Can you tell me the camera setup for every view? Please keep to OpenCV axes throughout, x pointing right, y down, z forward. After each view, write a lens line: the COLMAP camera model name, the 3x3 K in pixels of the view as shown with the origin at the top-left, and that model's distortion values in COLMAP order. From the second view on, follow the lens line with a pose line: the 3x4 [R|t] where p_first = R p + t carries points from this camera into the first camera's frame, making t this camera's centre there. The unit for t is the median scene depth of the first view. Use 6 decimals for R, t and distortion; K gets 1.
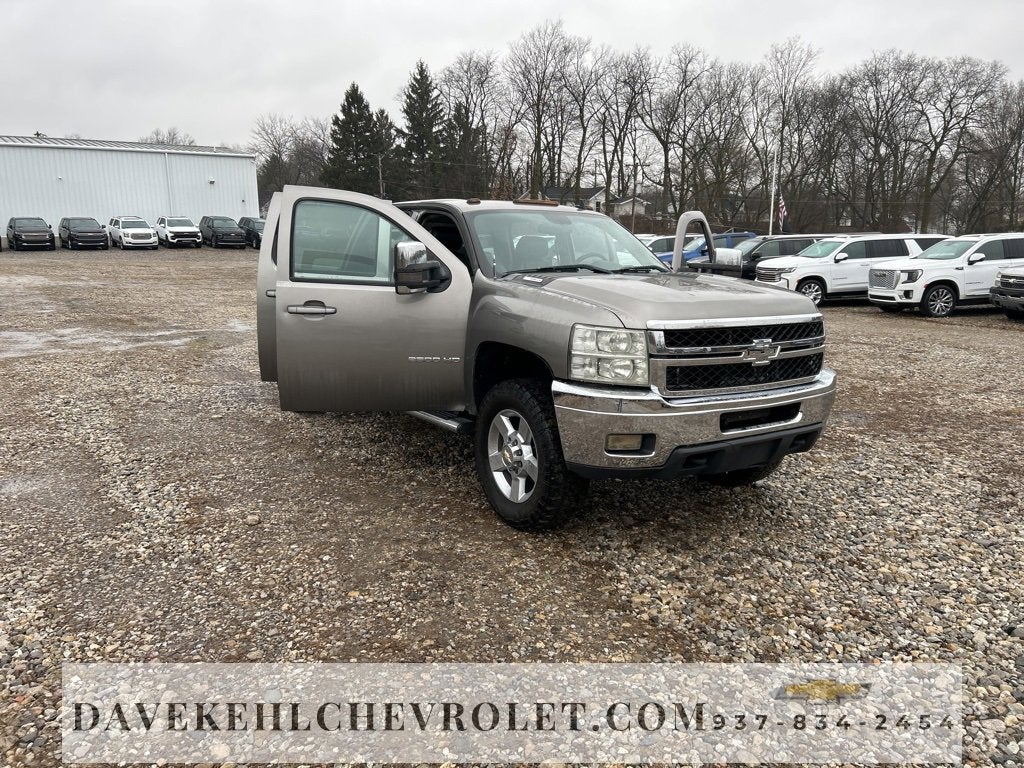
lens RADIAL K [[763.6, 0, 512.0], [0, 763.6, 384.0], [0, 0, 1]] dist [0.043741, -0.043593]
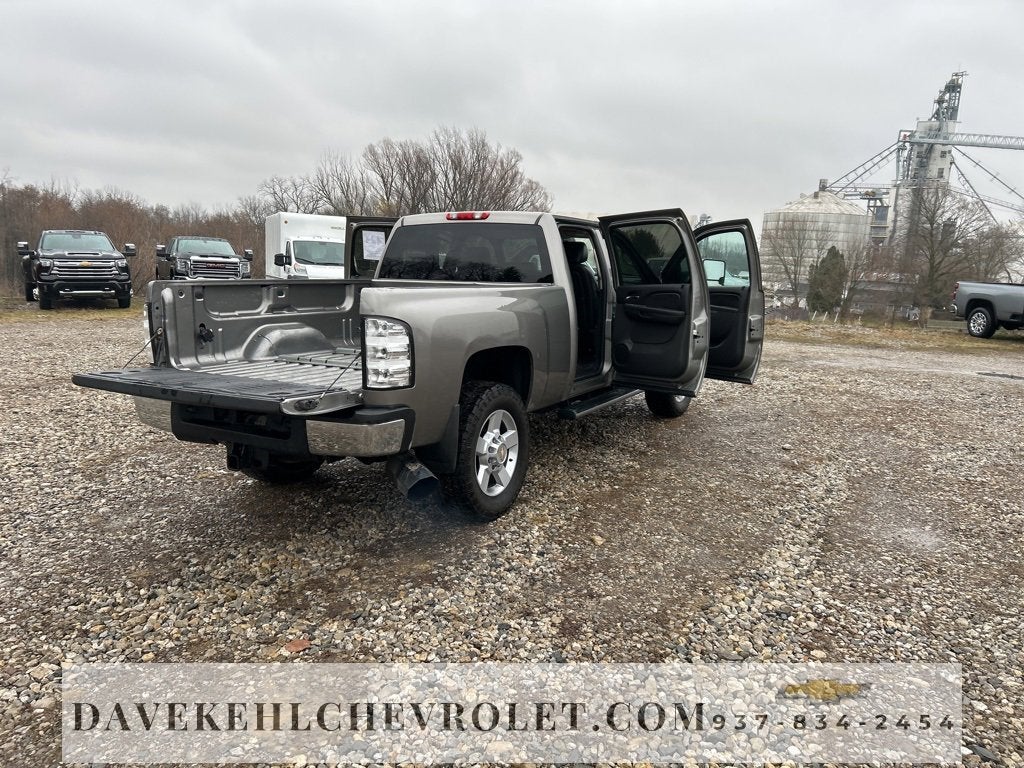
lens RADIAL K [[760.0, 0, 507.1], [0, 760.0, 388.1], [0, 0, 1]] dist [0.049565, -0.048554]
pose [[-0.432447, -0.169393, 0.885605, -1.186168], [0.133215, 0.959412, 0.248560, -0.318748], [-0.891764, 0.225465, -0.392329, 1.729753]]
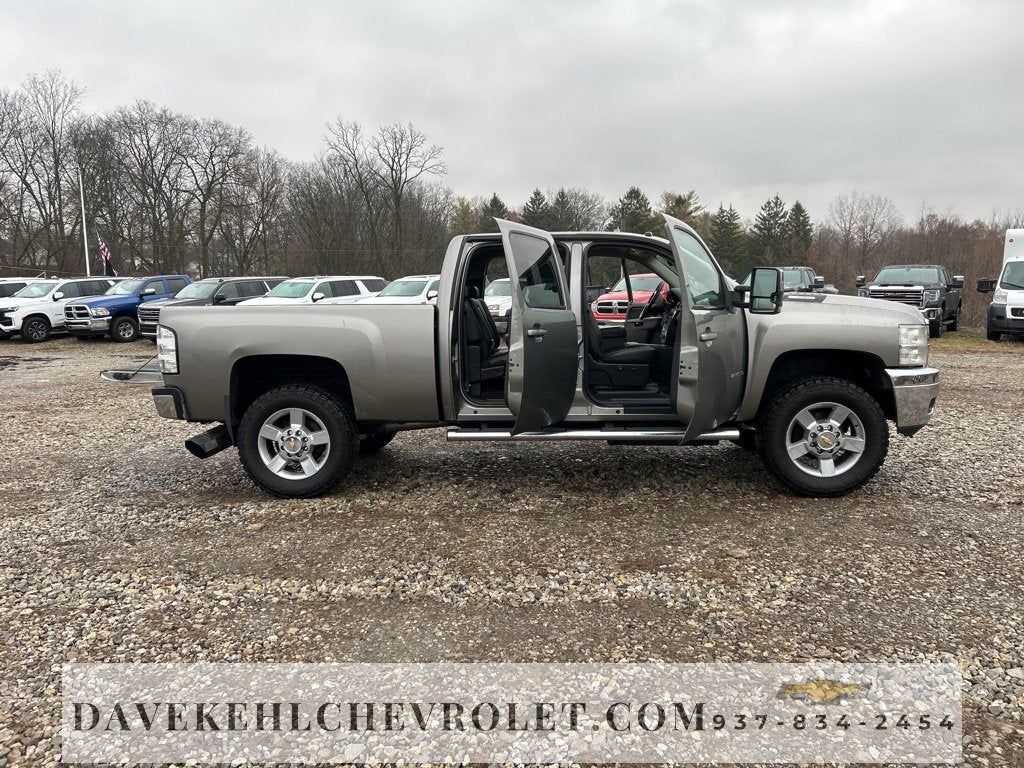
lens RADIAL K [[760.0, 0, 507.1], [0, 760.0, 388.1], [0, 0, 1]] dist [0.049565, -0.048554]
pose [[0.607648, -0.120551, 0.785004, -1.054733], [0.160903, 0.986602, 0.026959, -0.086137], [-0.777736, 0.109928, 0.618904, 0.514202]]
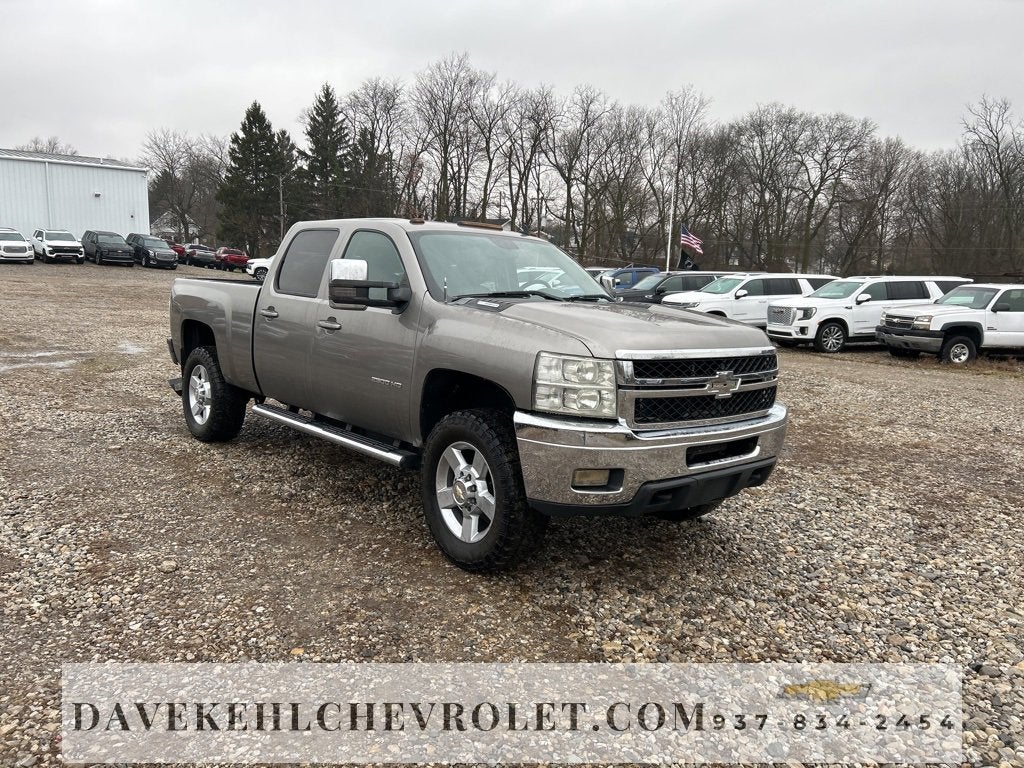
lens RADIAL K [[763.6, 0, 512.0], [0, 763.6, 384.0], [0, 0, 1]] dist [0.043741, -0.043593]
pose [[0.991385, 0.013566, 0.130273, -0.053985], [-0.008689, 0.999243, -0.037931, -0.002096], [-0.130688, 0.036472, 0.990752, 0.052778]]
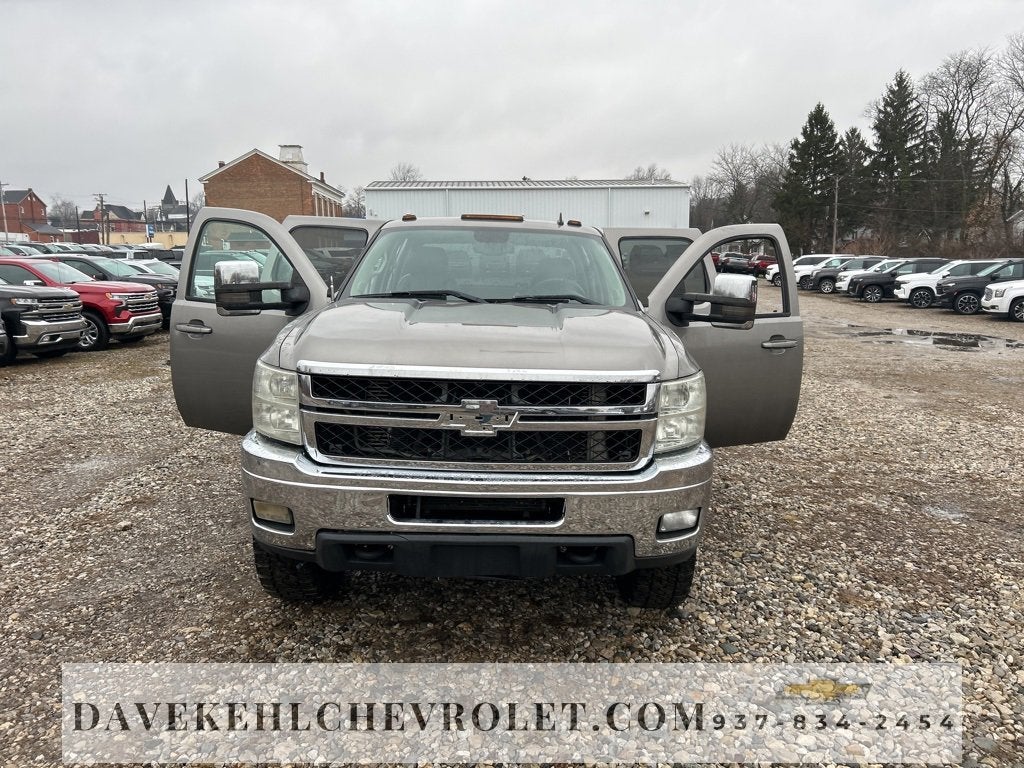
lens RADIAL K [[769.4, 0, 540.9], [0, 769.4, 380.9], [0, 0, 1]] dist [0.051111, -0.054112]
pose [[0.838135, 0.083908, -0.538970, 0.581019], [-0.105686, 0.994354, -0.009547, -0.057609], [0.535126, 0.064963, 0.842271, 0.336316]]
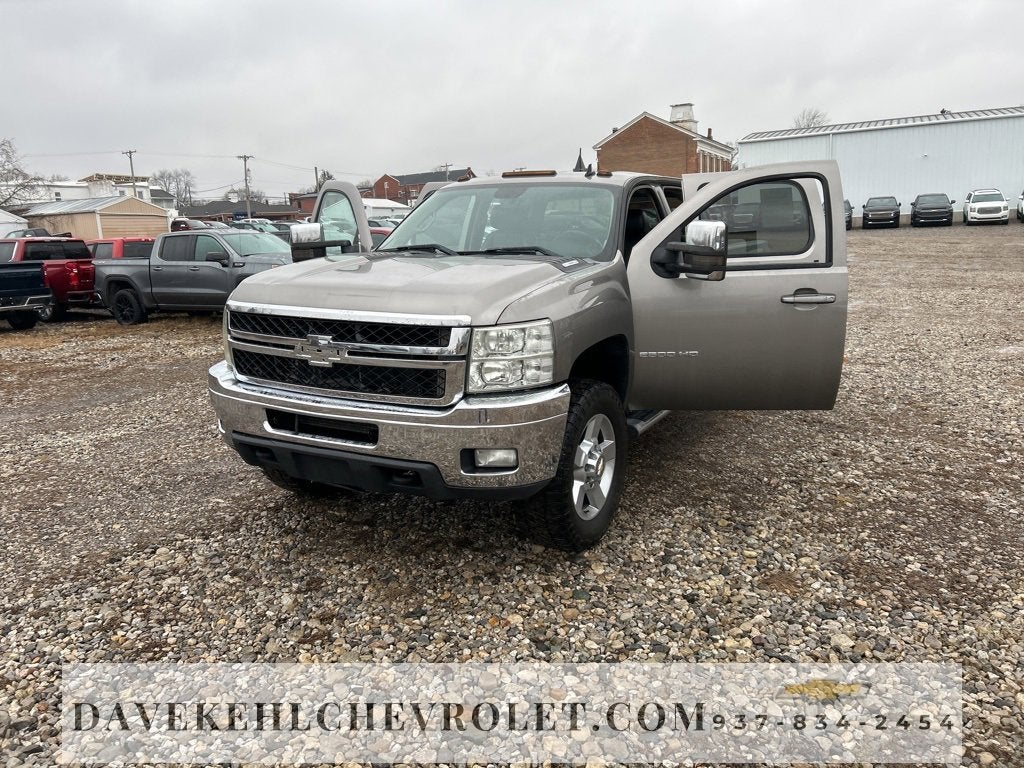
lens RADIAL K [[760.0, 0, 507.1], [0, 760.0, 388.1], [0, 0, 1]] dist [0.049565, -0.048554]
pose [[0.460601, 0.170198, -0.871137, 0.891325], [-0.139109, 0.983158, 0.118532, -0.099321], [0.876639, 0.066587, 0.476519, 0.606804]]
